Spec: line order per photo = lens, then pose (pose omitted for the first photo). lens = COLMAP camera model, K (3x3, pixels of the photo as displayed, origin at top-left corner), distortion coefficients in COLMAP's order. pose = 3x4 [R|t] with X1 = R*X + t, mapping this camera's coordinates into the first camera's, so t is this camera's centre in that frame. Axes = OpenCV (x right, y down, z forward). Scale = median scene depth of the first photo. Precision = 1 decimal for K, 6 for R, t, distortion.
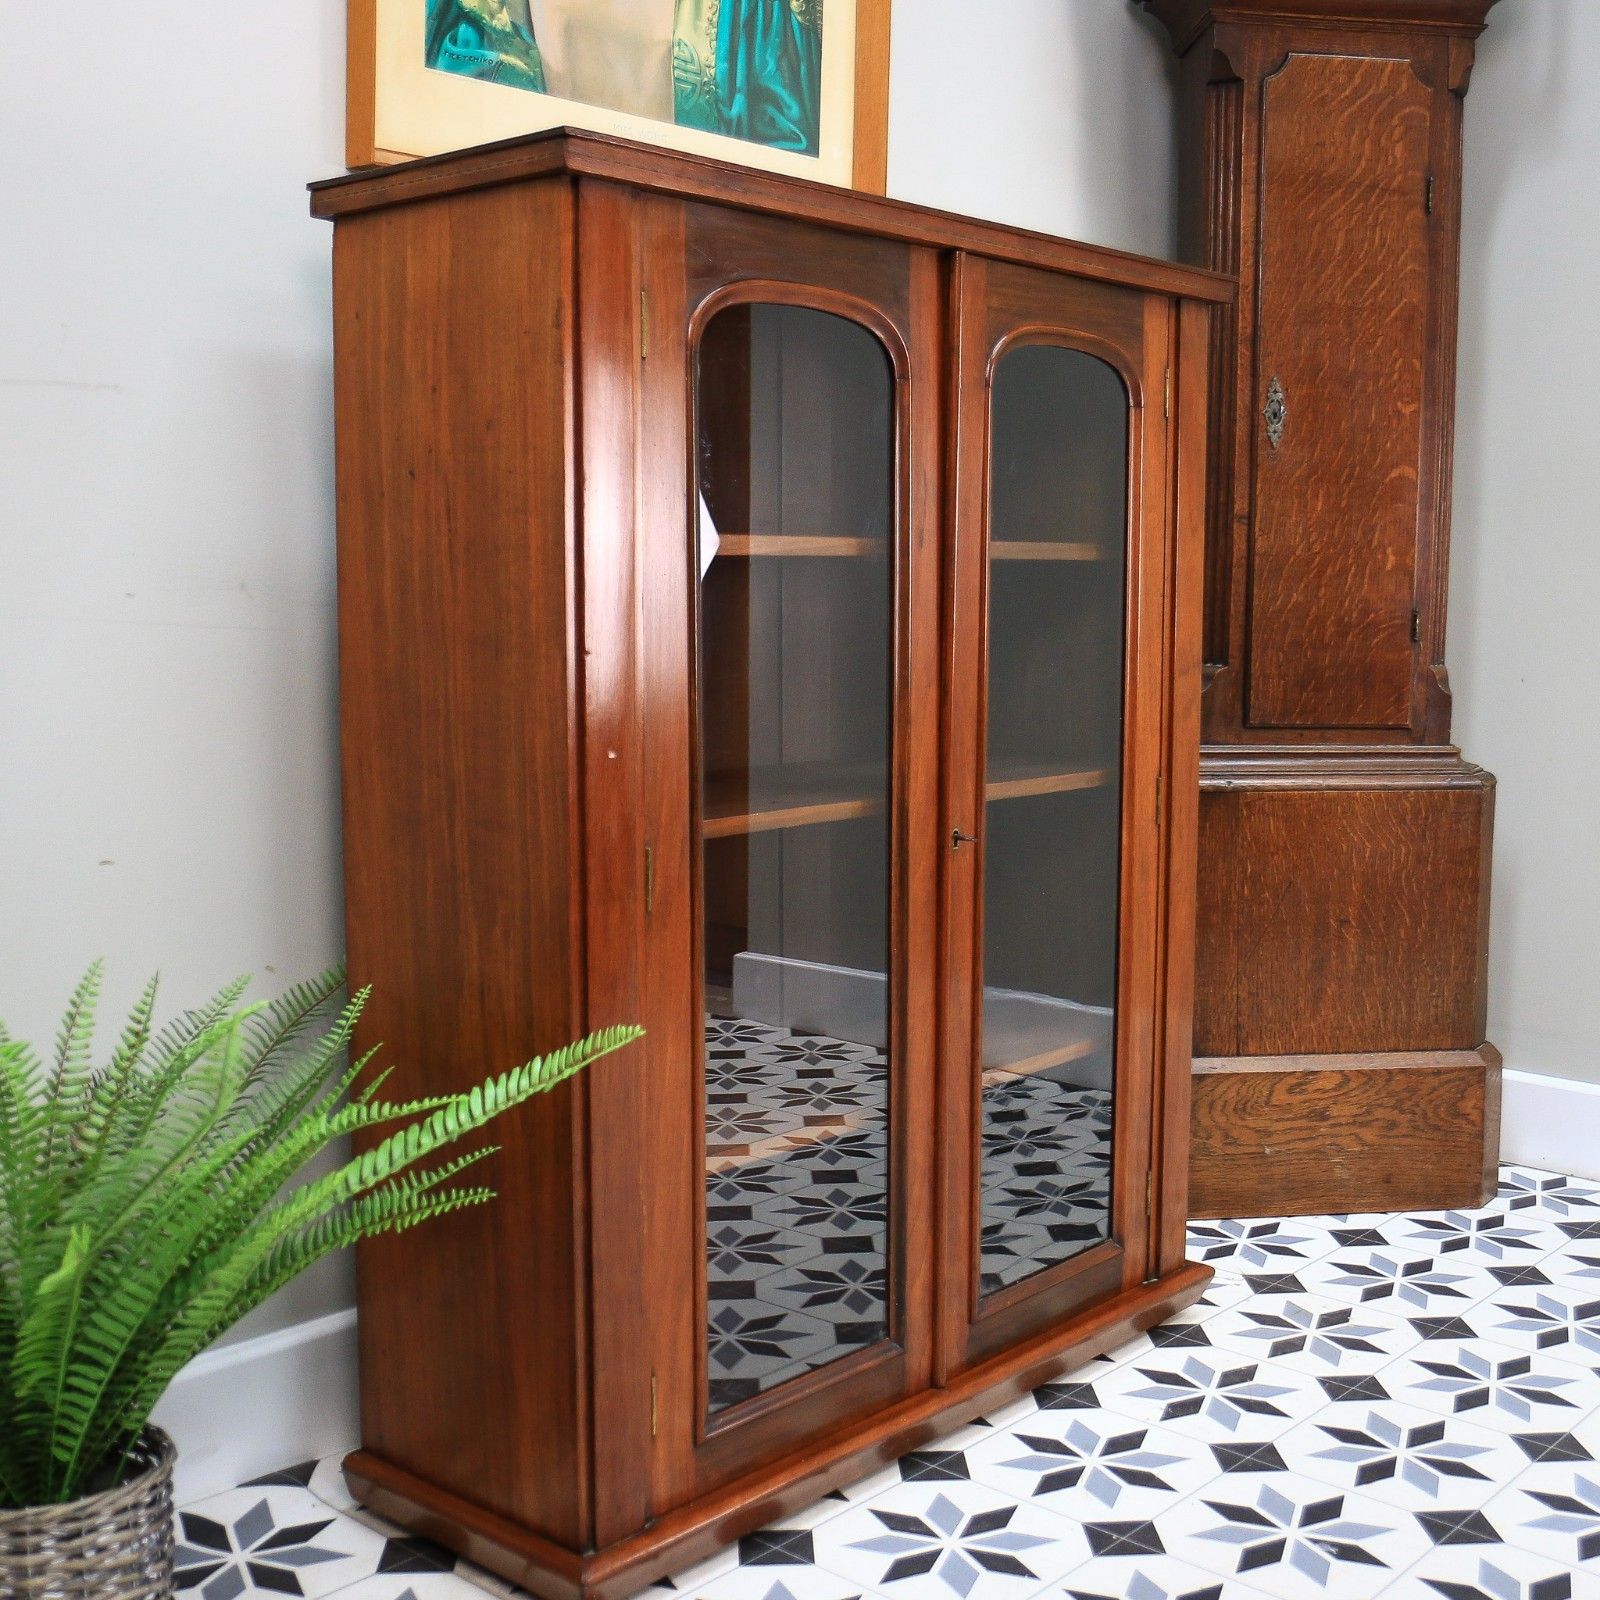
lens RADIAL K [[1985.1, 0, 896.0], [0, 1985.1, 793.9], [0, 0, 1]] dist [-0.106413, 0.115417]
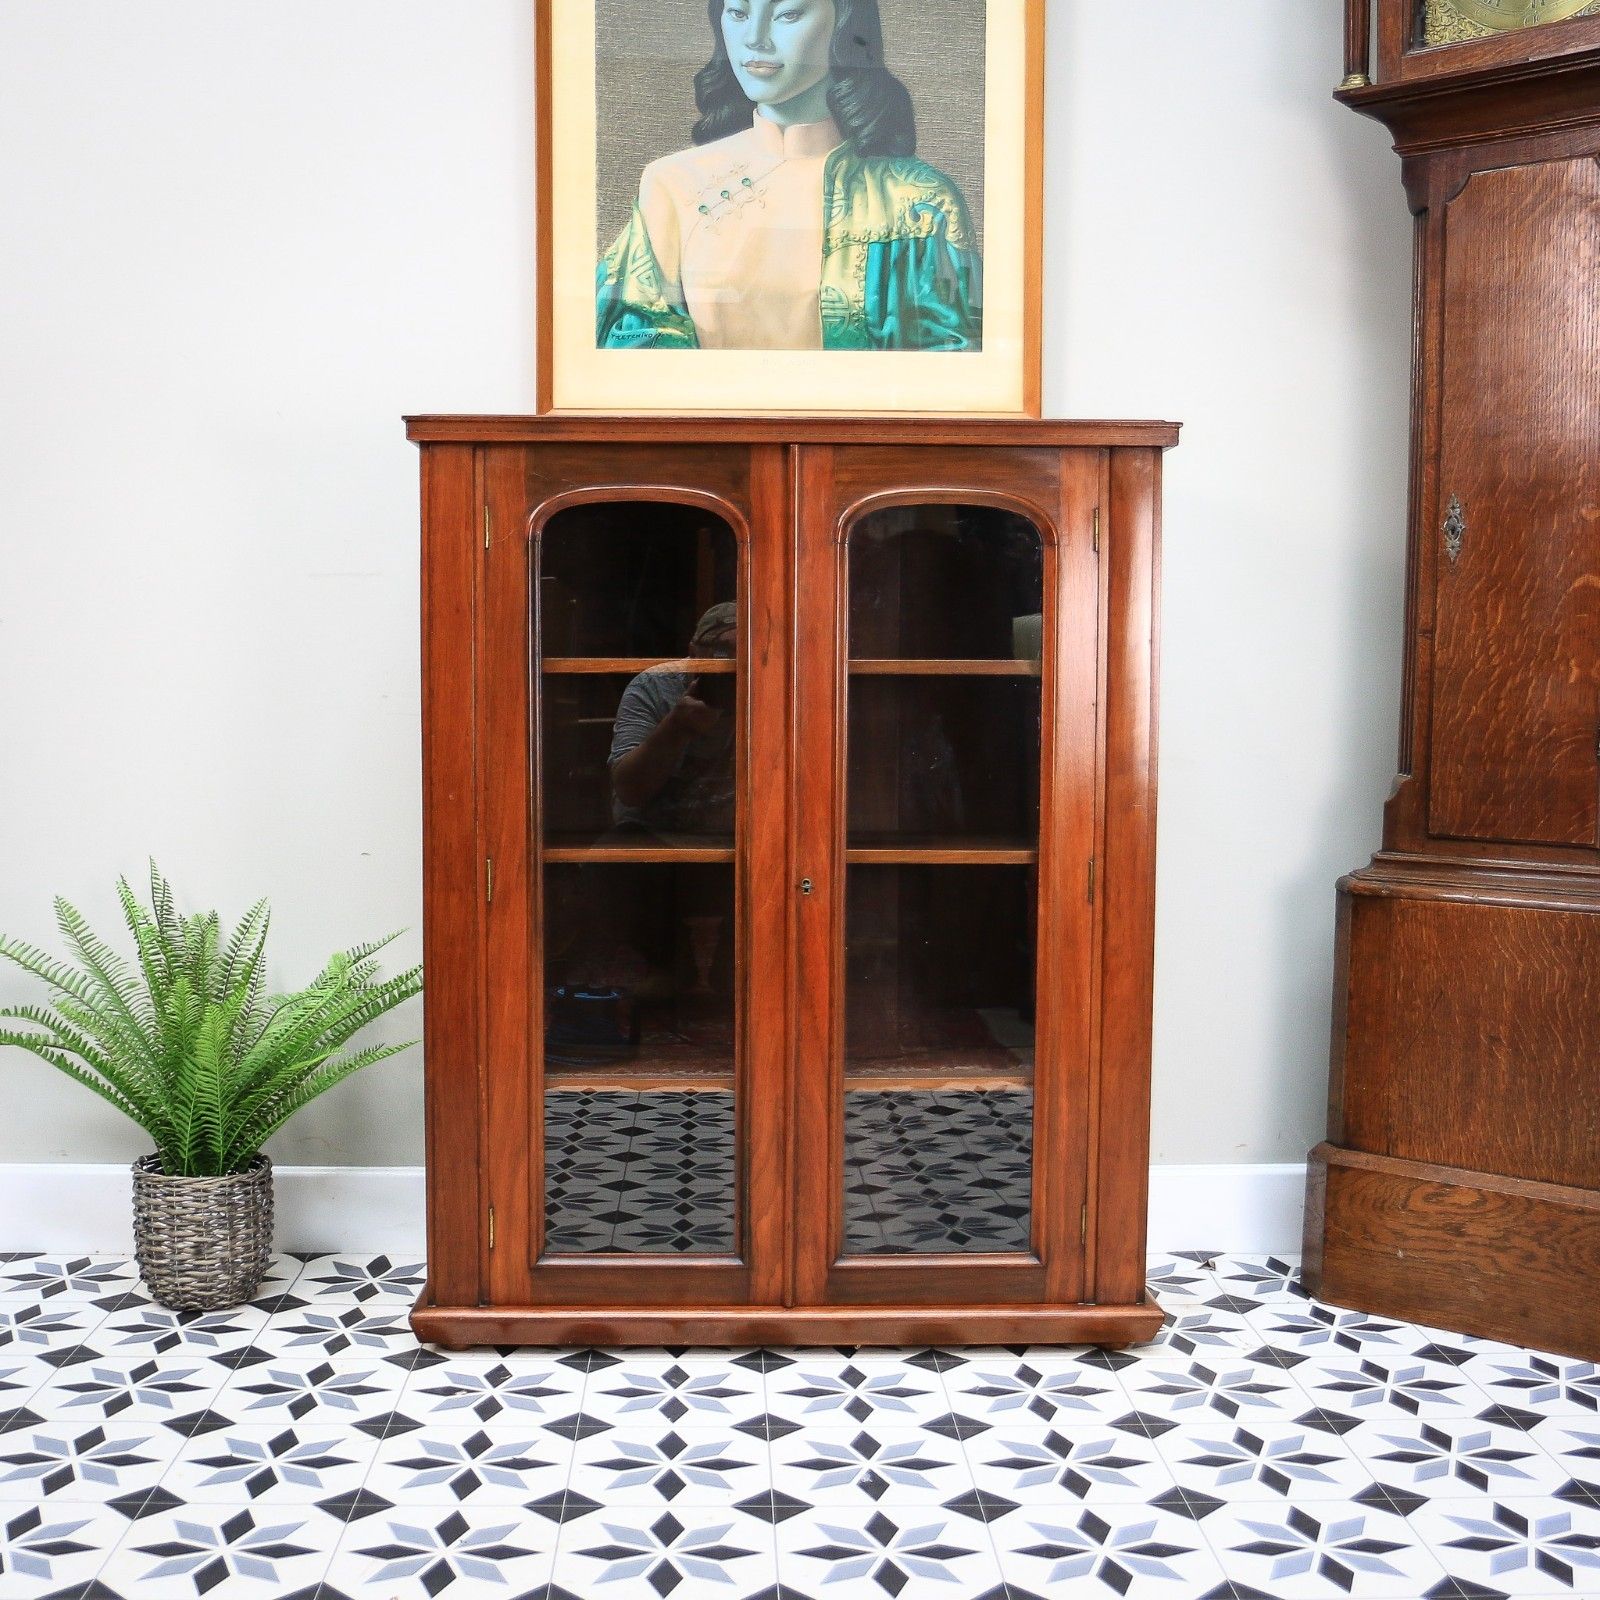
lens RADIAL K [[2005.2, 0, 773.0], [0, 2005.2, 845.6], [0, 0, 1]] dist [-0.101181, 0.105914]
pose [[0.667067, 0.058842, -0.742671, 0.724014], [-0.083085, 0.996533, 0.004329, -0.005870], [0.740350, 0.058817, 0.669643, 0.067034]]
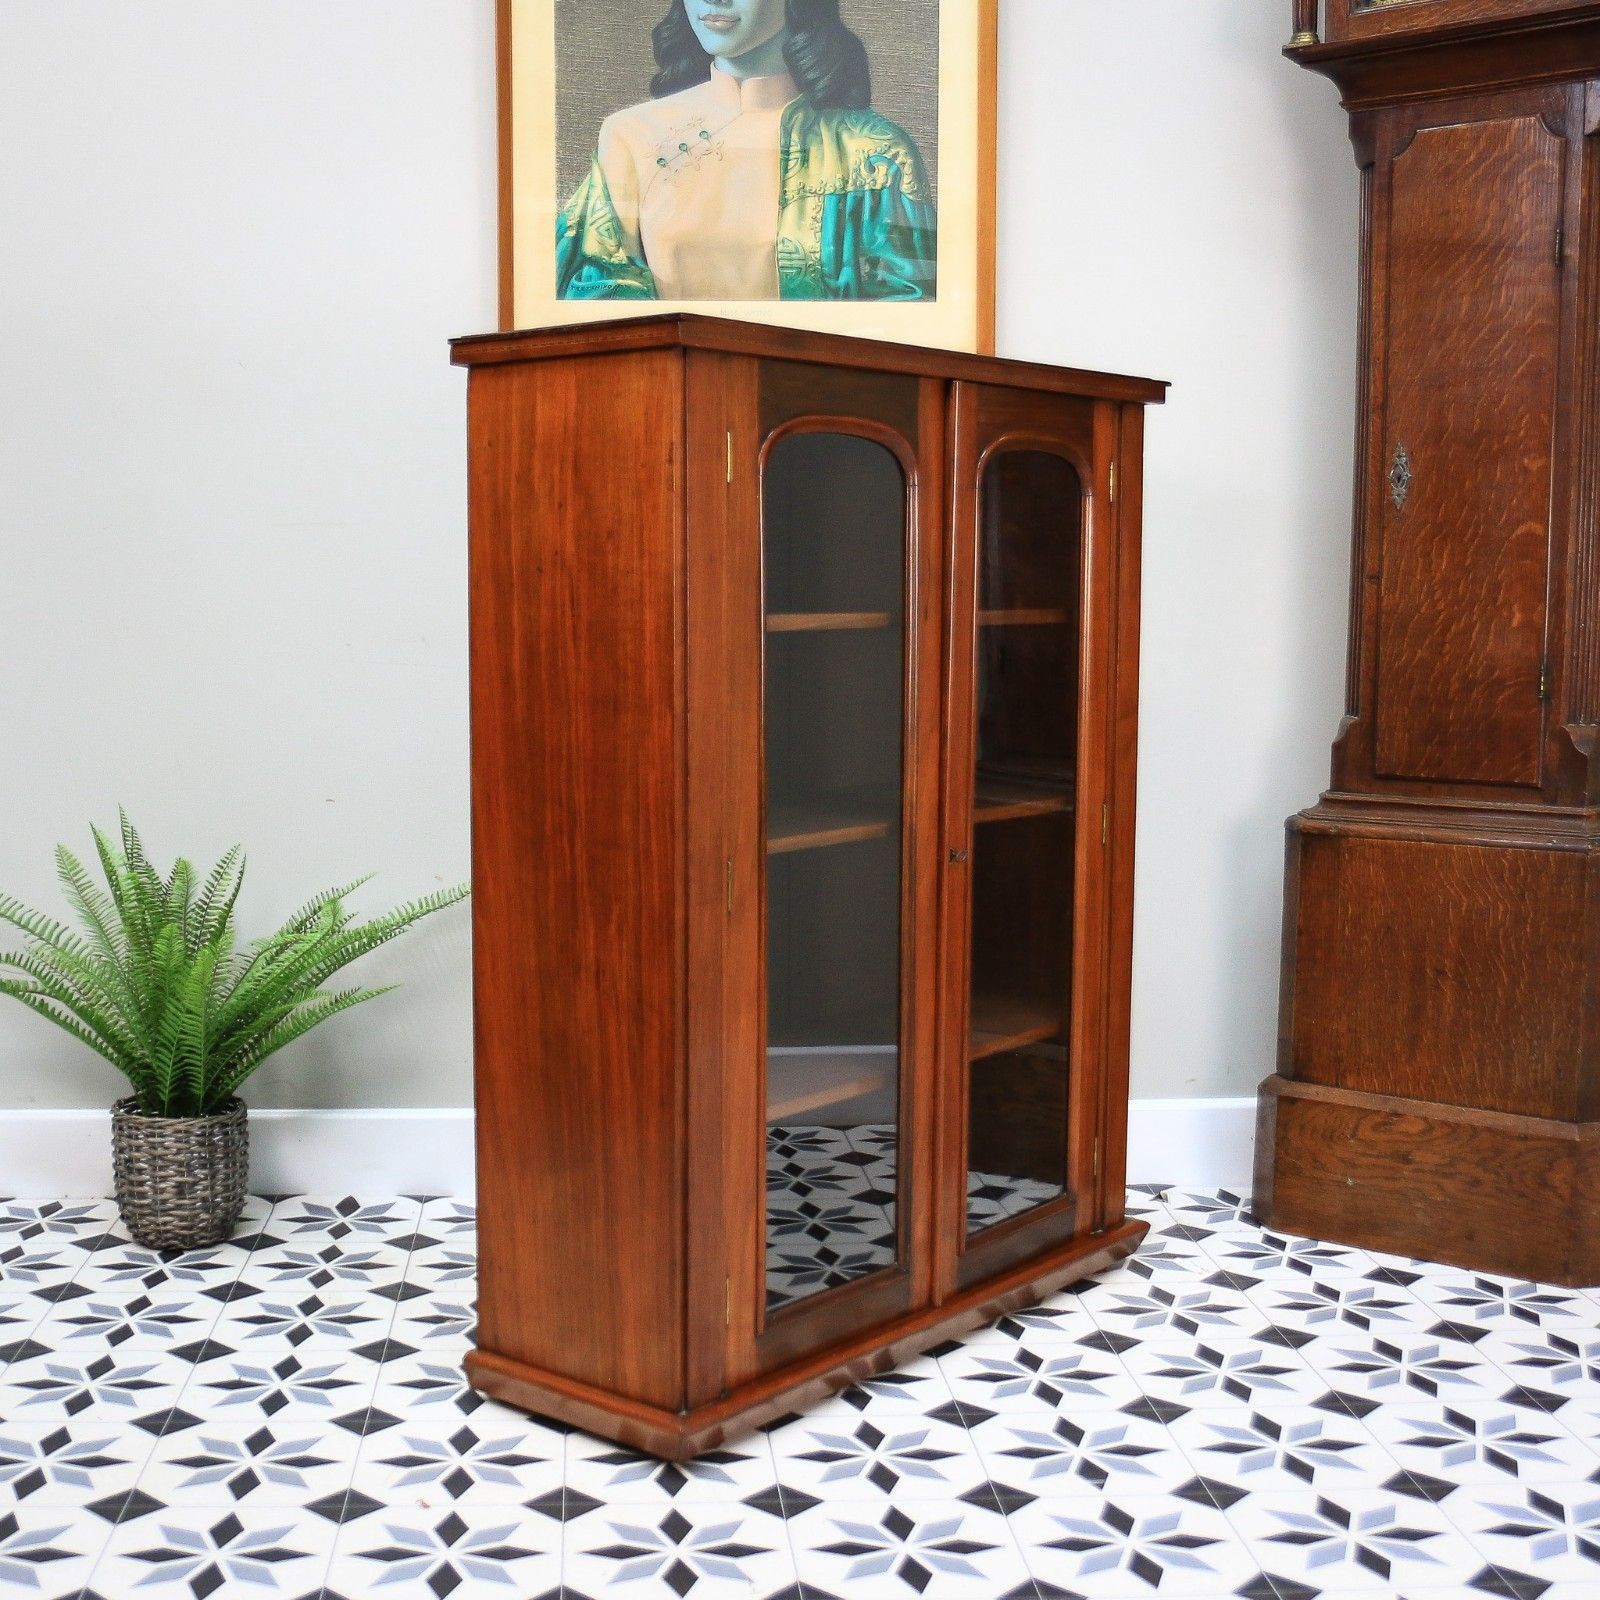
lens RADIAL K [[2160.4, 0, 685.9], [0, 2160.4, 825.9], [0, 0, 1]] dist [-0.100751, 0.115608]
pose [[0.679292, 0.067339, -0.730772, 0.772067], [-0.076283, 0.996866, 0.020951, -0.003999], [0.729893, 0.041513, 0.682300, -0.038641]]
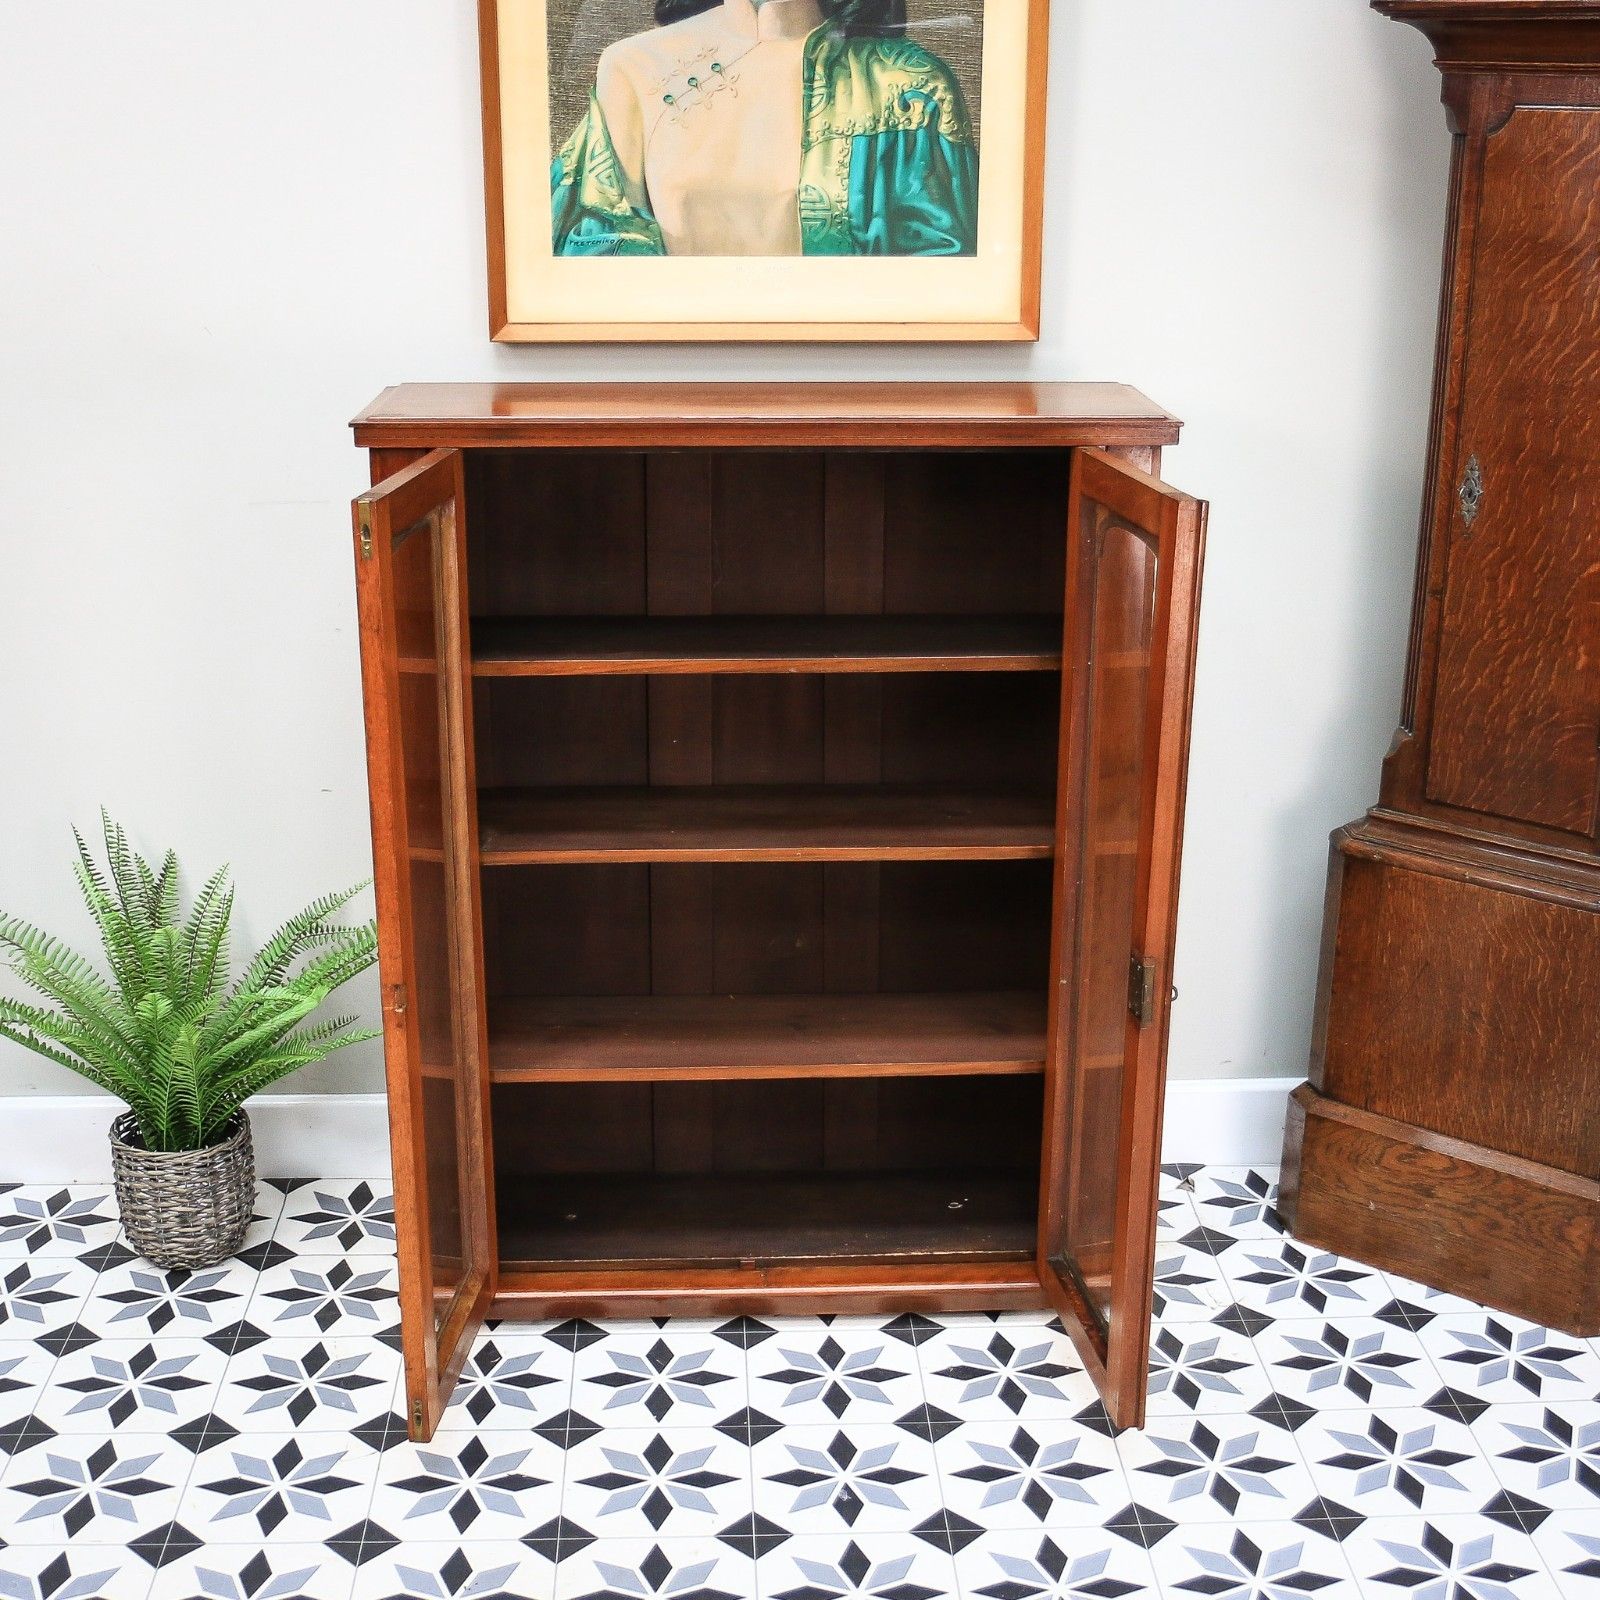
lens RADIAL K [[2275.5, 0, 820.2], [0, 2275.5, 856.6], [0, 0, 1]] dist [-0.098247, 0.096279]
pose [[0.686303, 0.230942, -0.689677, 0.769734], [-0.082805, 0.966894, 0.241370, -0.259266], [0.722587, -0.108545, 0.682705, 0.005250]]
